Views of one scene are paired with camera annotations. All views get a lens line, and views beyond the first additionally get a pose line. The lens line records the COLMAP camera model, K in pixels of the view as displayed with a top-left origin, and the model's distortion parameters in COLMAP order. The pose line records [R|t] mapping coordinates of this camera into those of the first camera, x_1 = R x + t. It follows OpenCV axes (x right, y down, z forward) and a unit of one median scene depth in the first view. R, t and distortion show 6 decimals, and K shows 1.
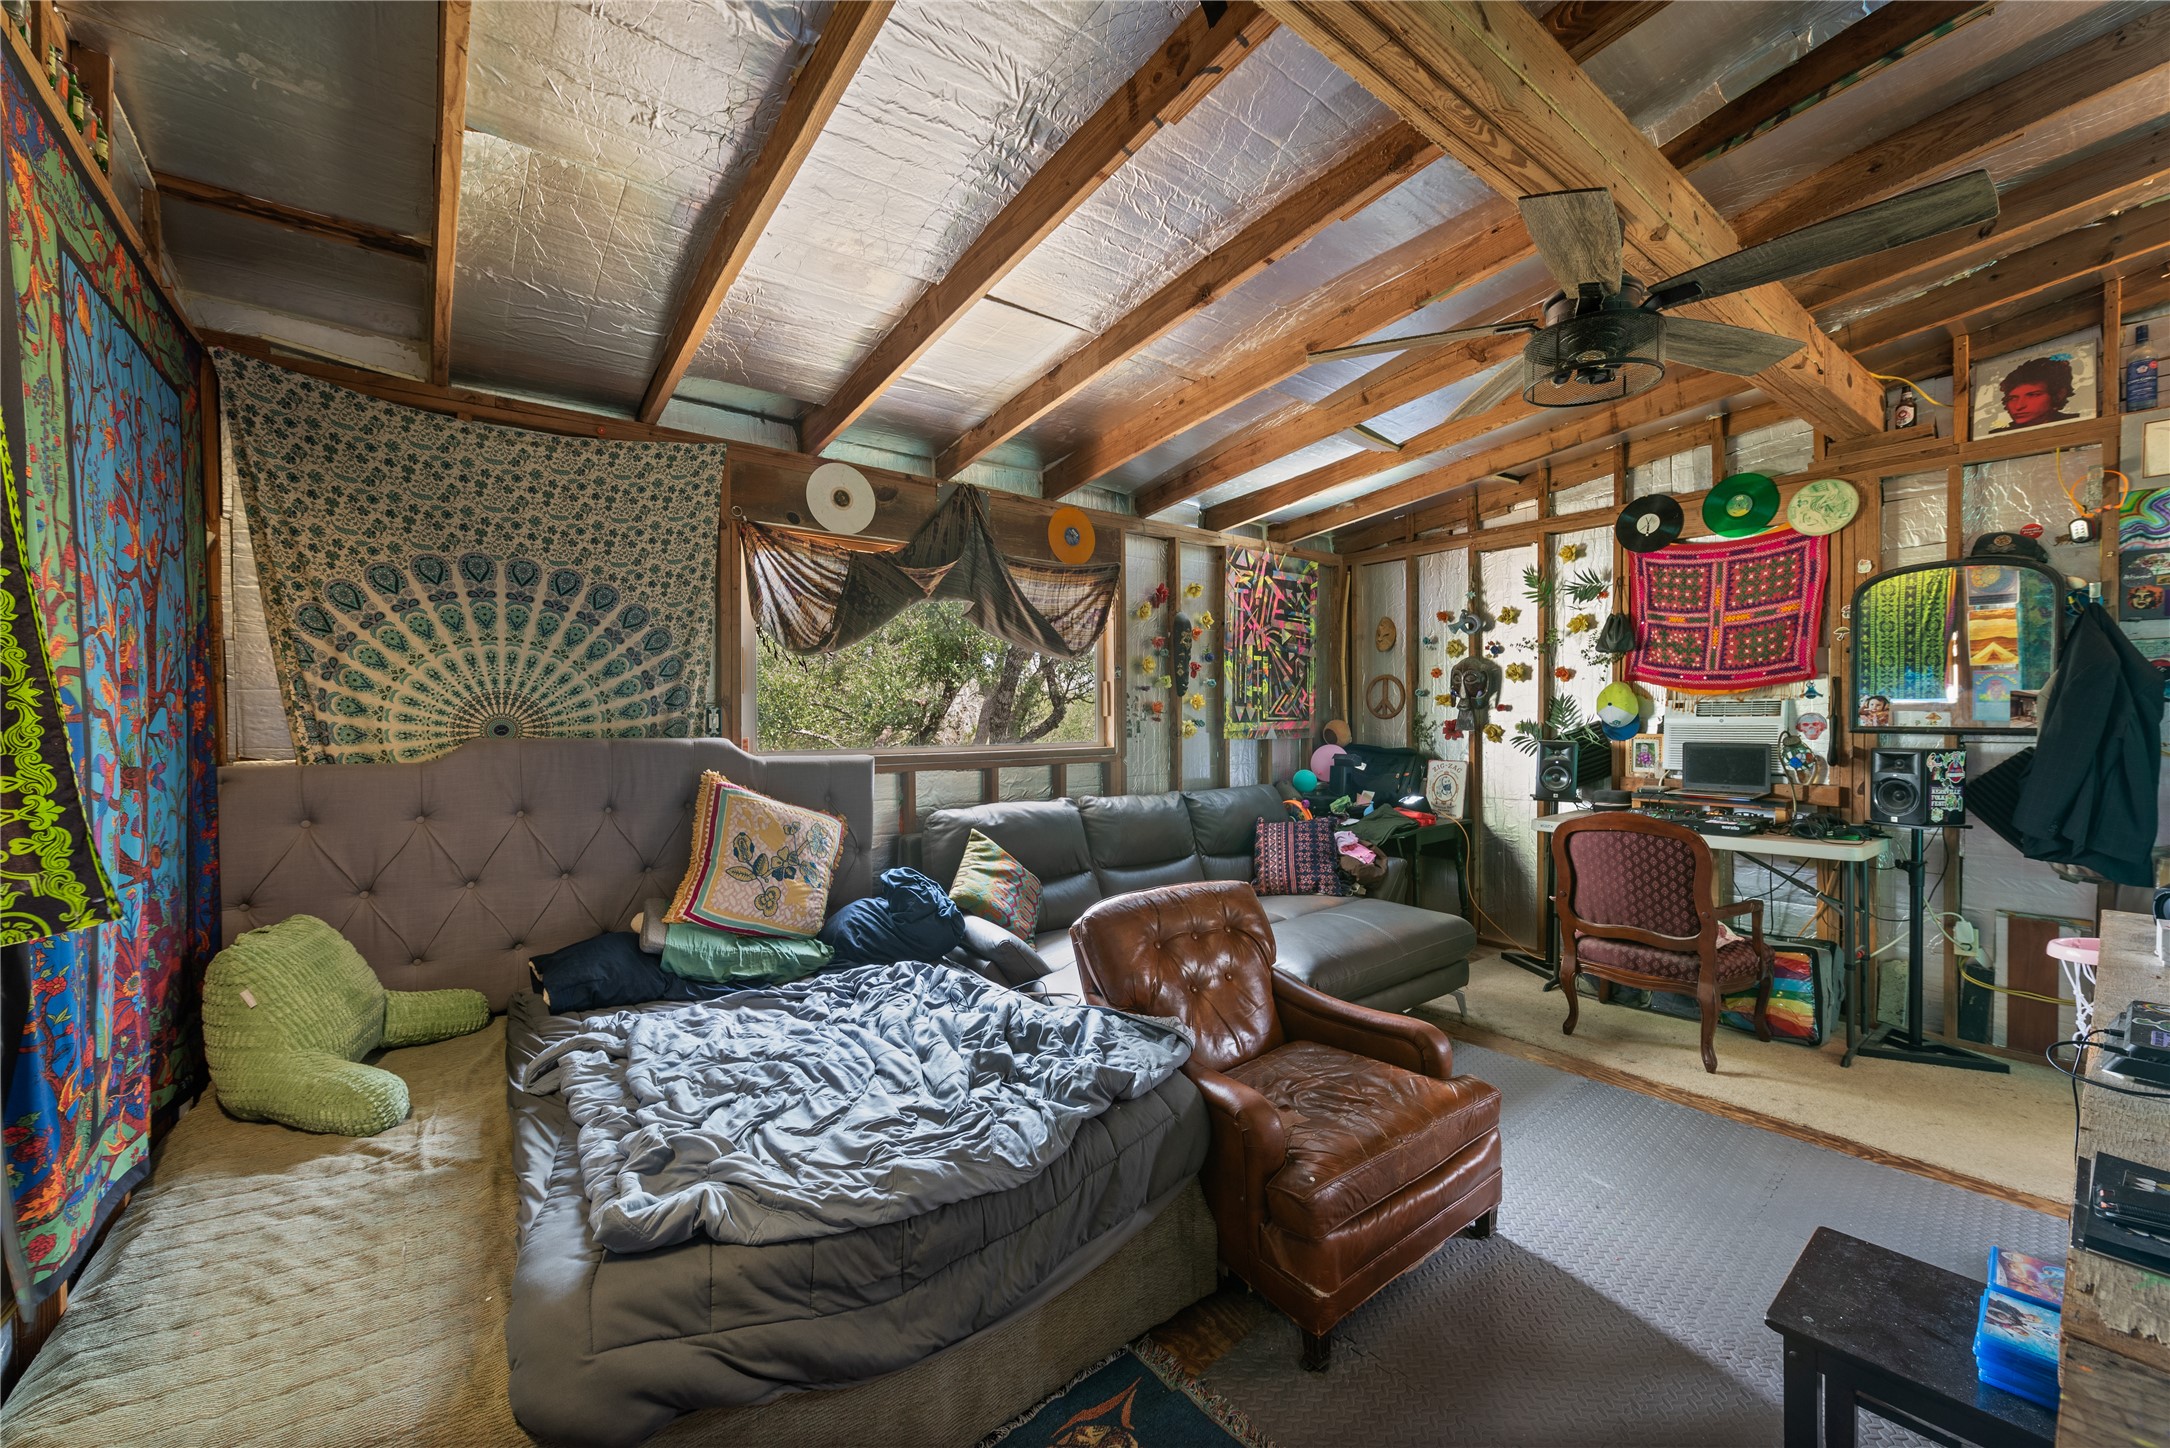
lens RADIAL K [[861.1, 0, 1100.2], [0, 861.1, 725.4], [0, 0, 1]] dist [0.003890, -0.002012]
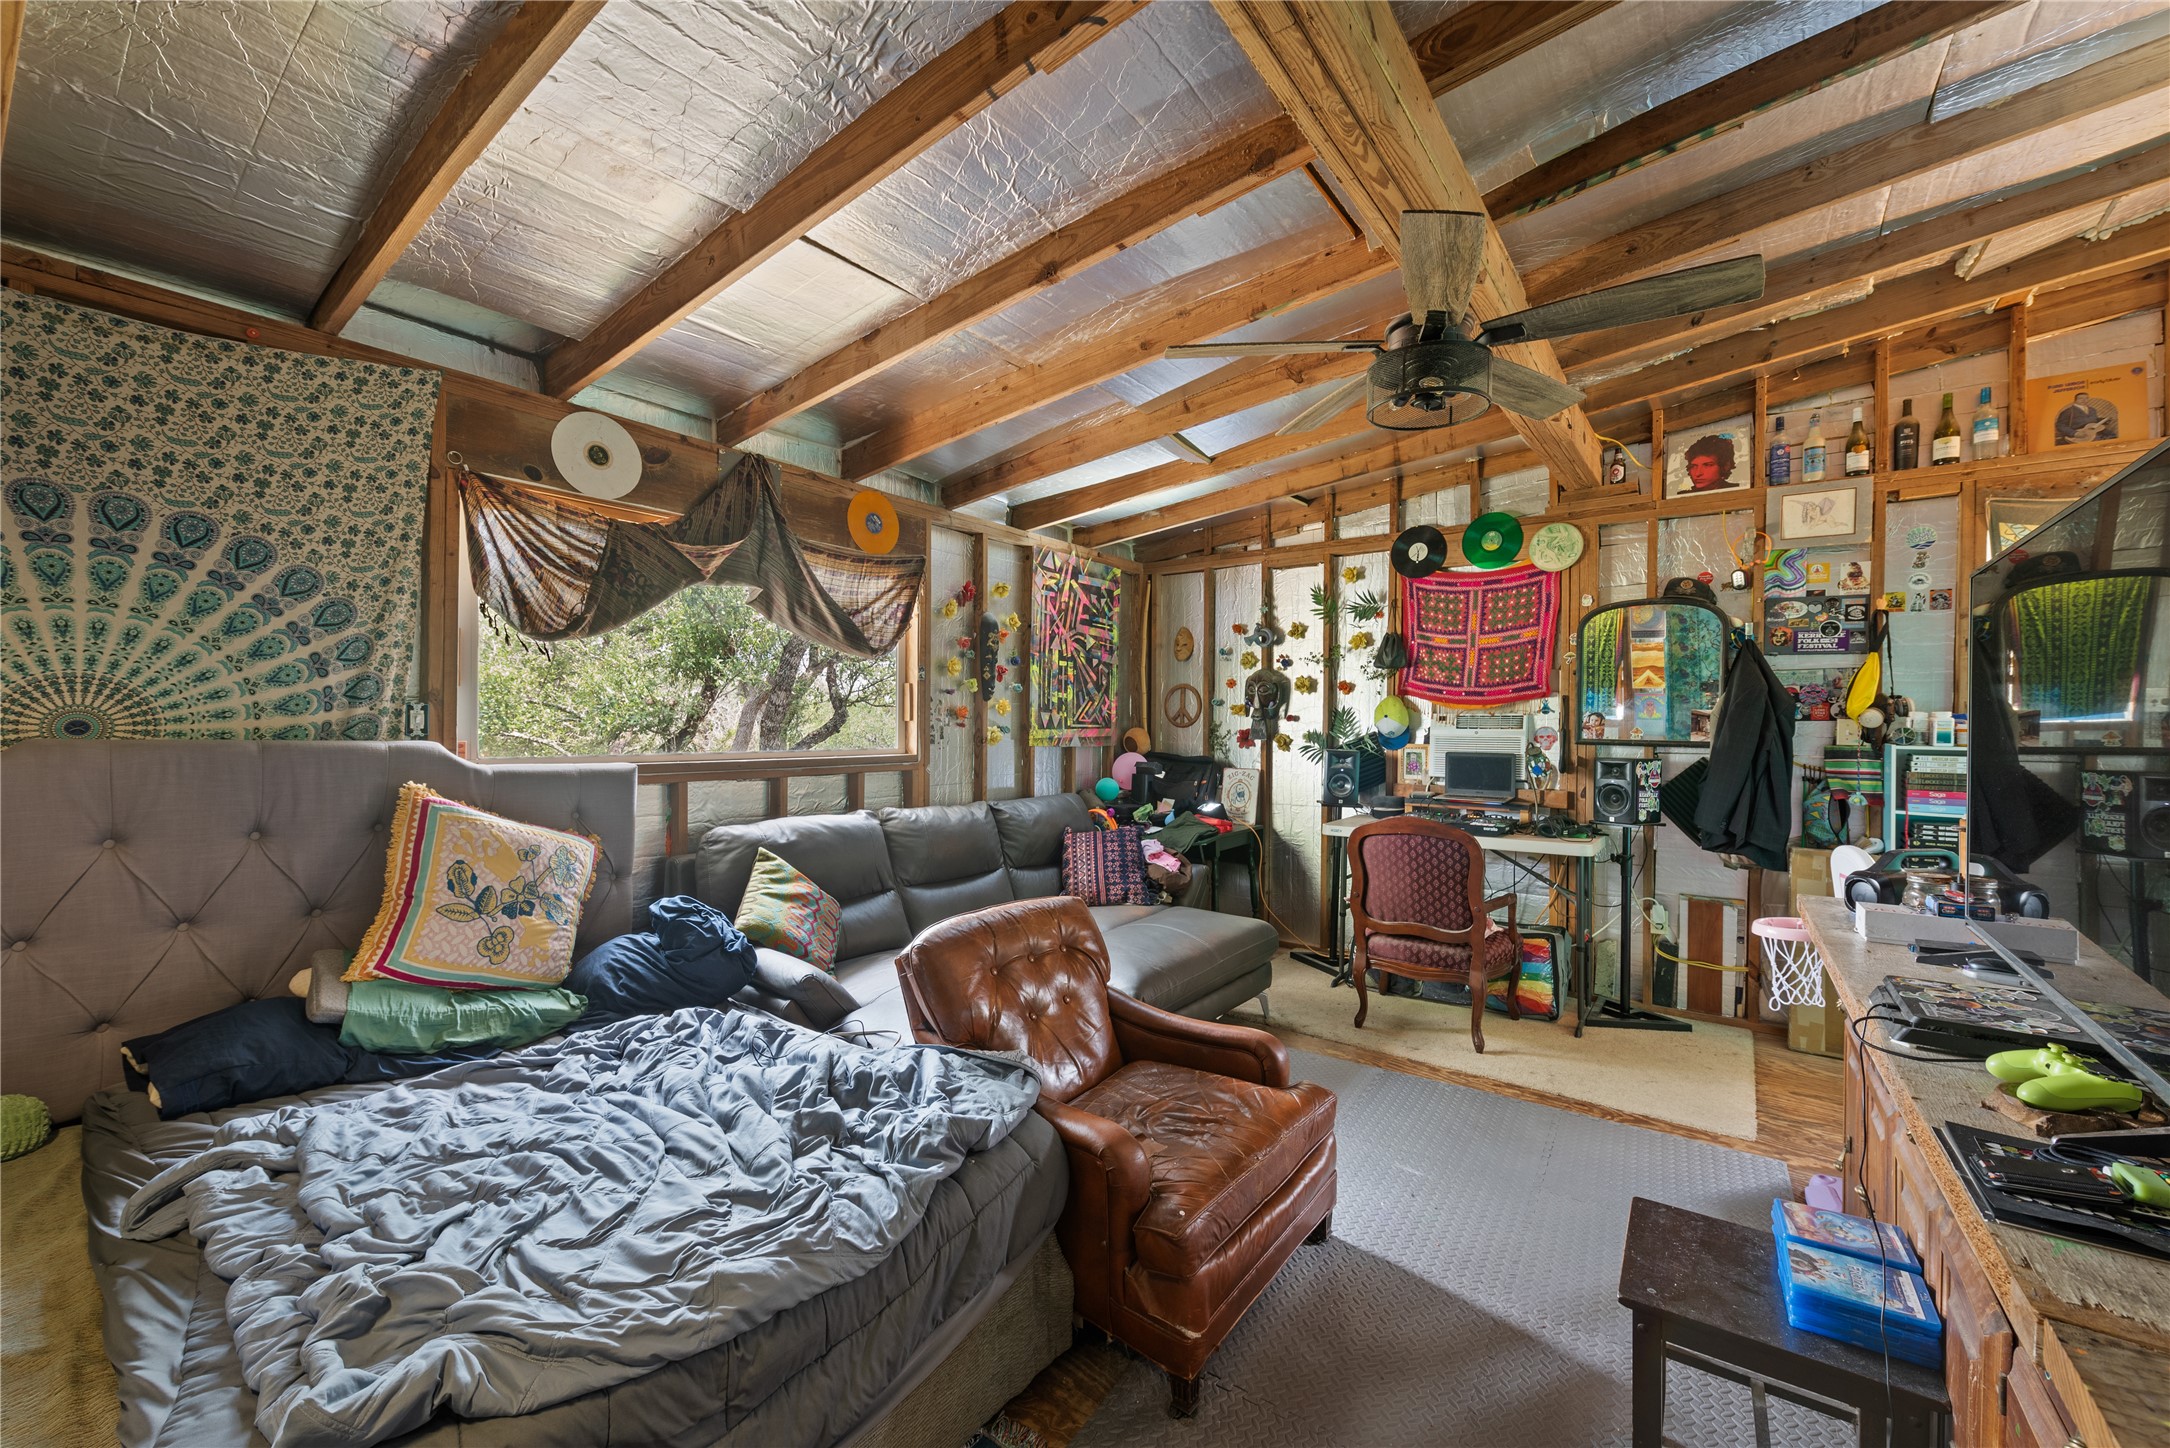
lens RADIAL K [[861.1, 0, 1081.1], [0, 861.1, 726.7], [0, 0, 1]] dist [0.003890, -0.002012]
pose [[0.962531, 0.012434, 0.270887, -0.082803], [-0.010721, 0.999912, -0.007803, 0.001190], [-0.270961, 0.004606, 0.962579, 0.079456]]
